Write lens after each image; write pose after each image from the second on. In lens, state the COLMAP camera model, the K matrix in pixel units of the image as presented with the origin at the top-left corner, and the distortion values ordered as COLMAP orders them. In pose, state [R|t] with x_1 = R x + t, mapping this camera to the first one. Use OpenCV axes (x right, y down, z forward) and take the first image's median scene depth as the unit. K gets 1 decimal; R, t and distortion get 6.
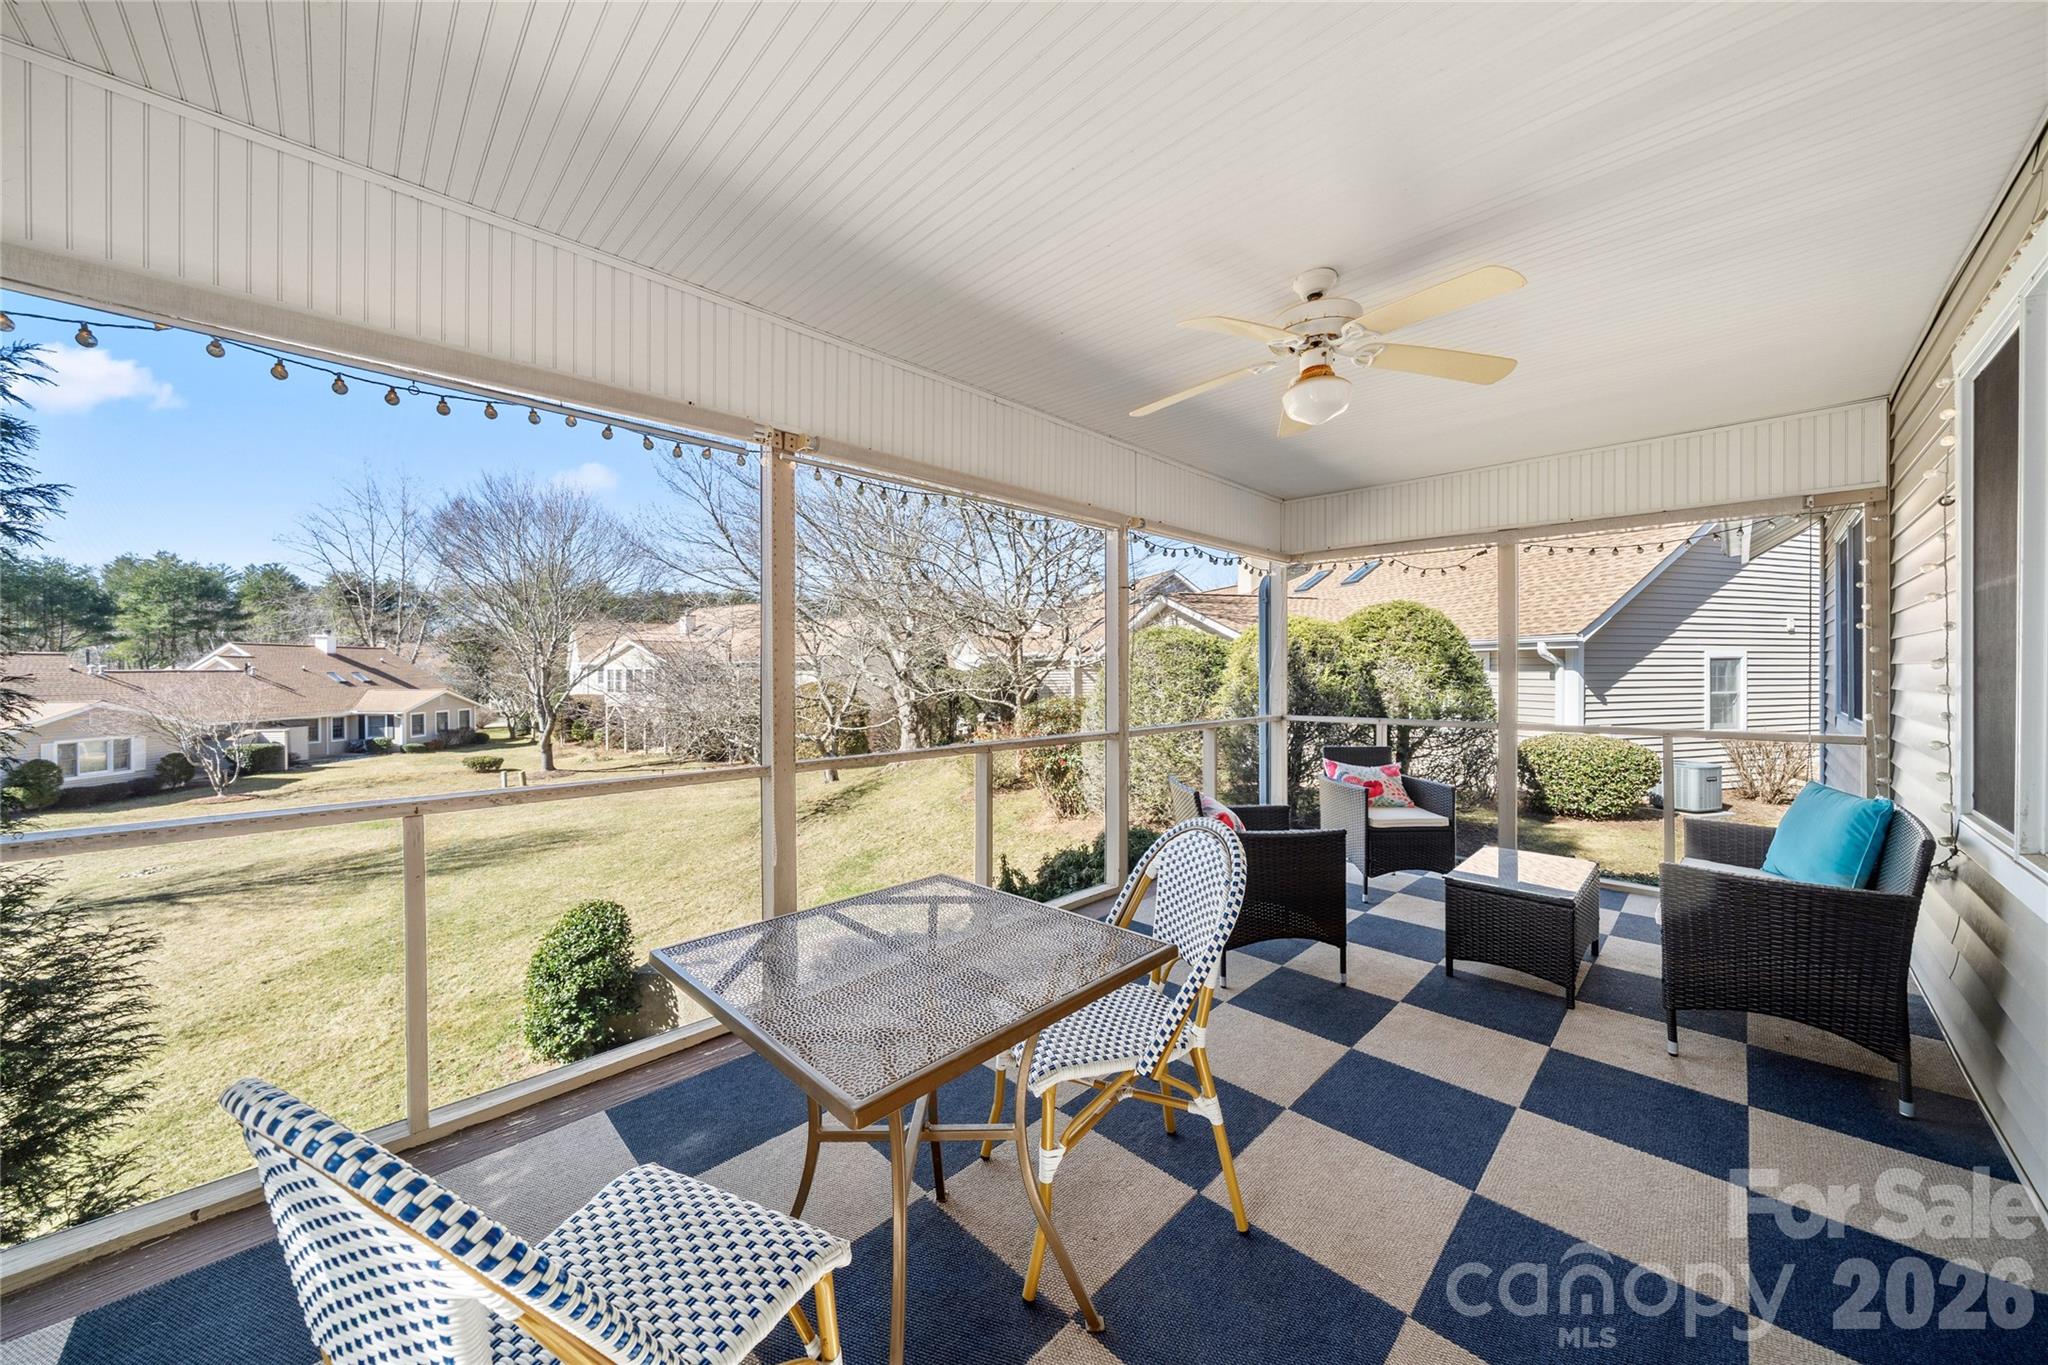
lens RADIAL K [[707.4, 0, 1028.1], [0, 707.4, 669.7], [0, 0, 1]] dist [-0.006837, 0.000068]
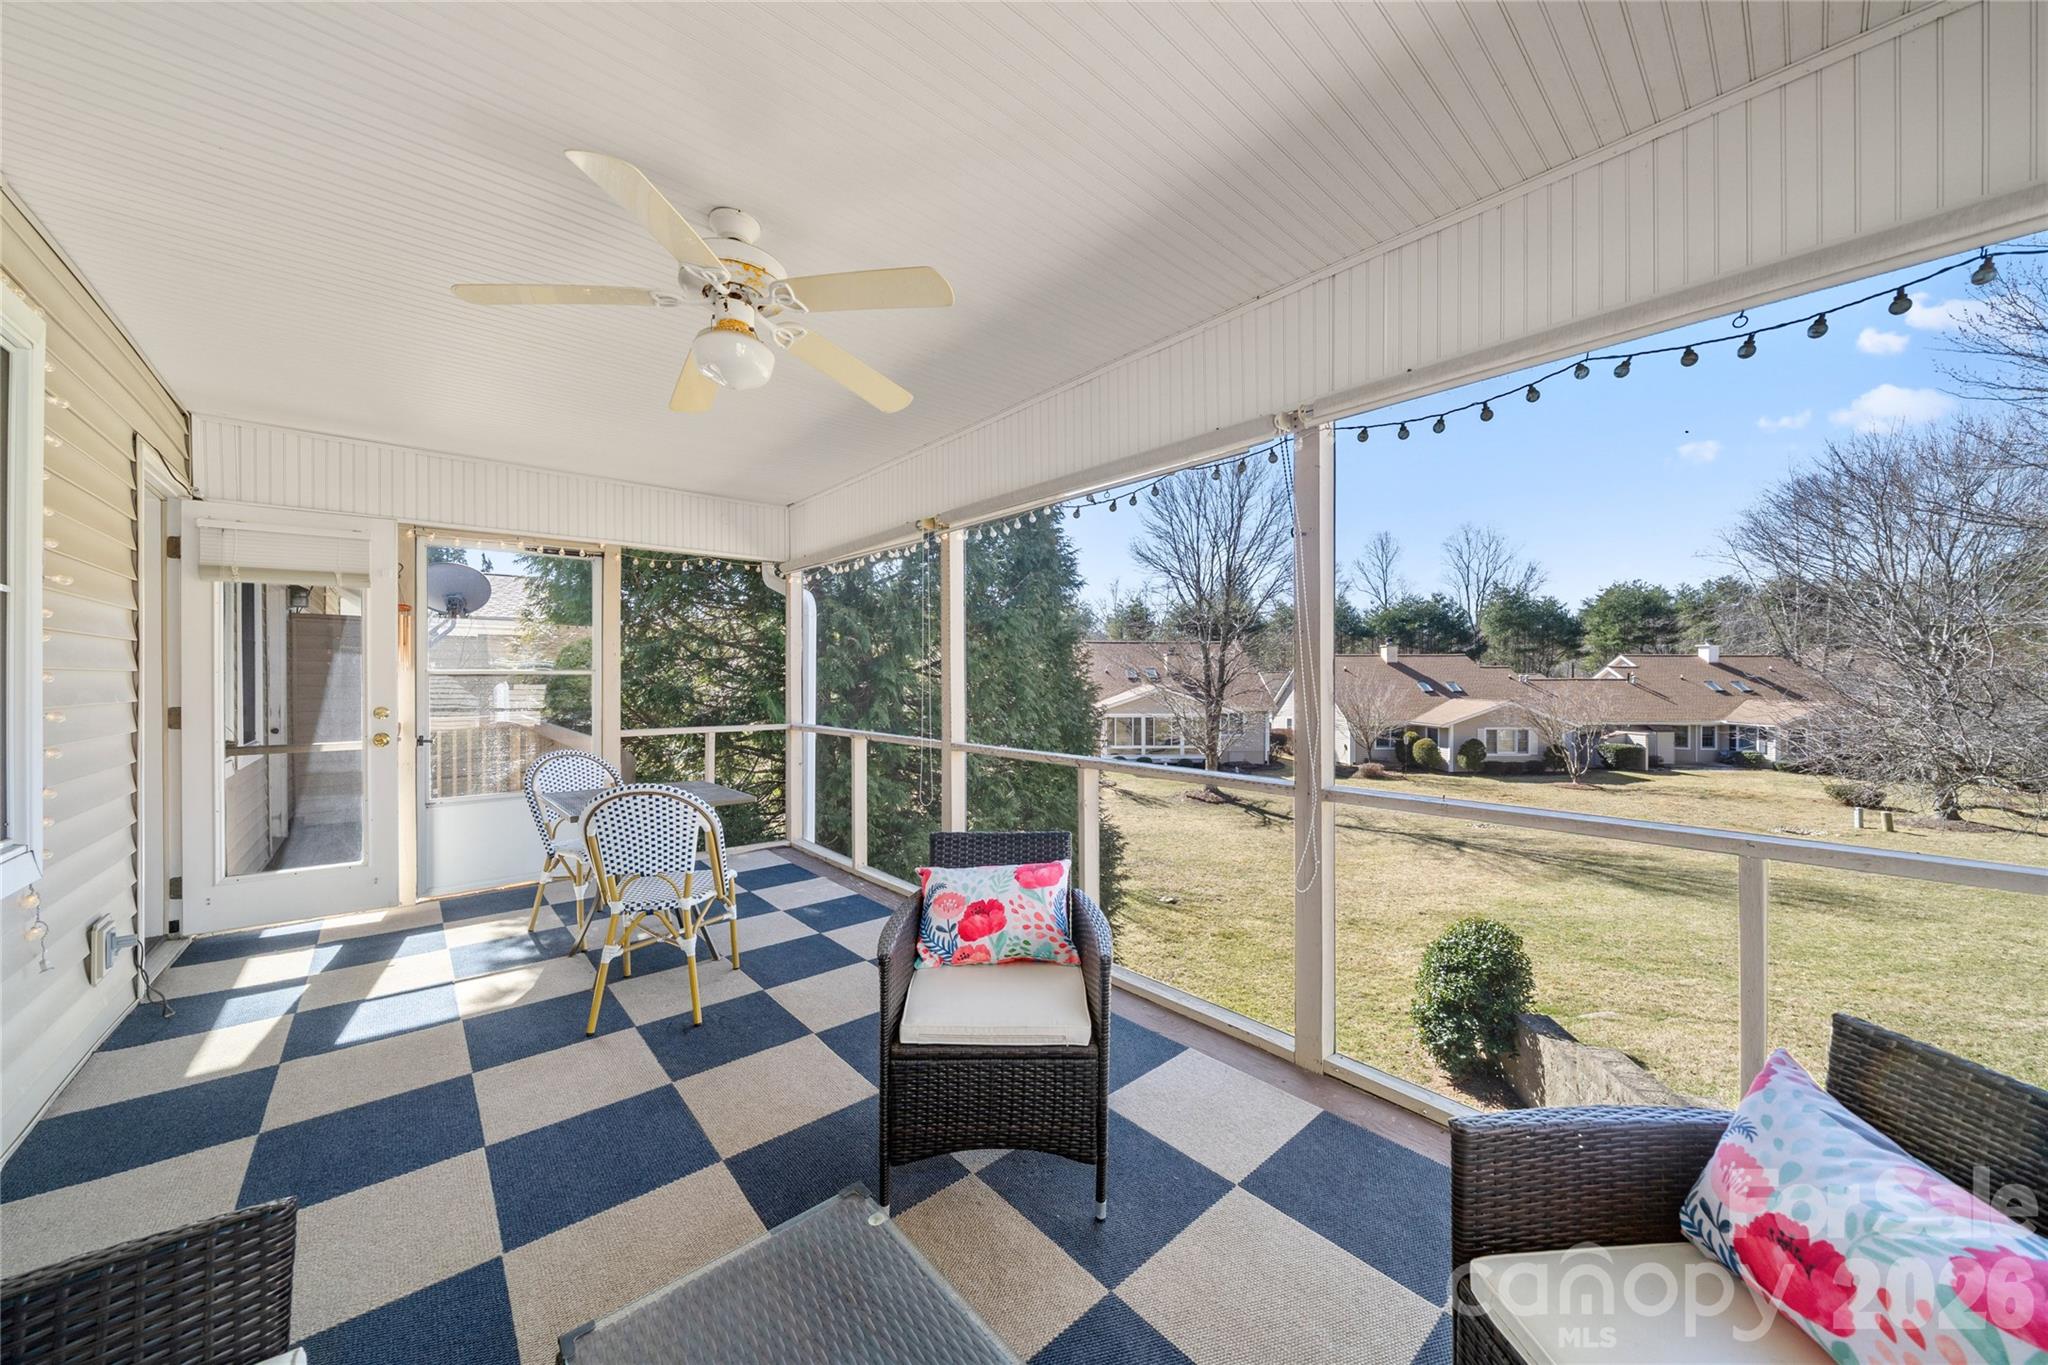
lens RADIAL K [[707.4, 0, 1028.1], [0, 707.4, 669.7], [0, 0, 1]] dist [-0.006837, 0.000068]
pose [[-0.046289, -0.009534, -0.998883, 0.074240], [-0.003398, 0.999950, -0.009387, -0.000183], [0.998922, 0.002960, -0.046319, 0.082645]]
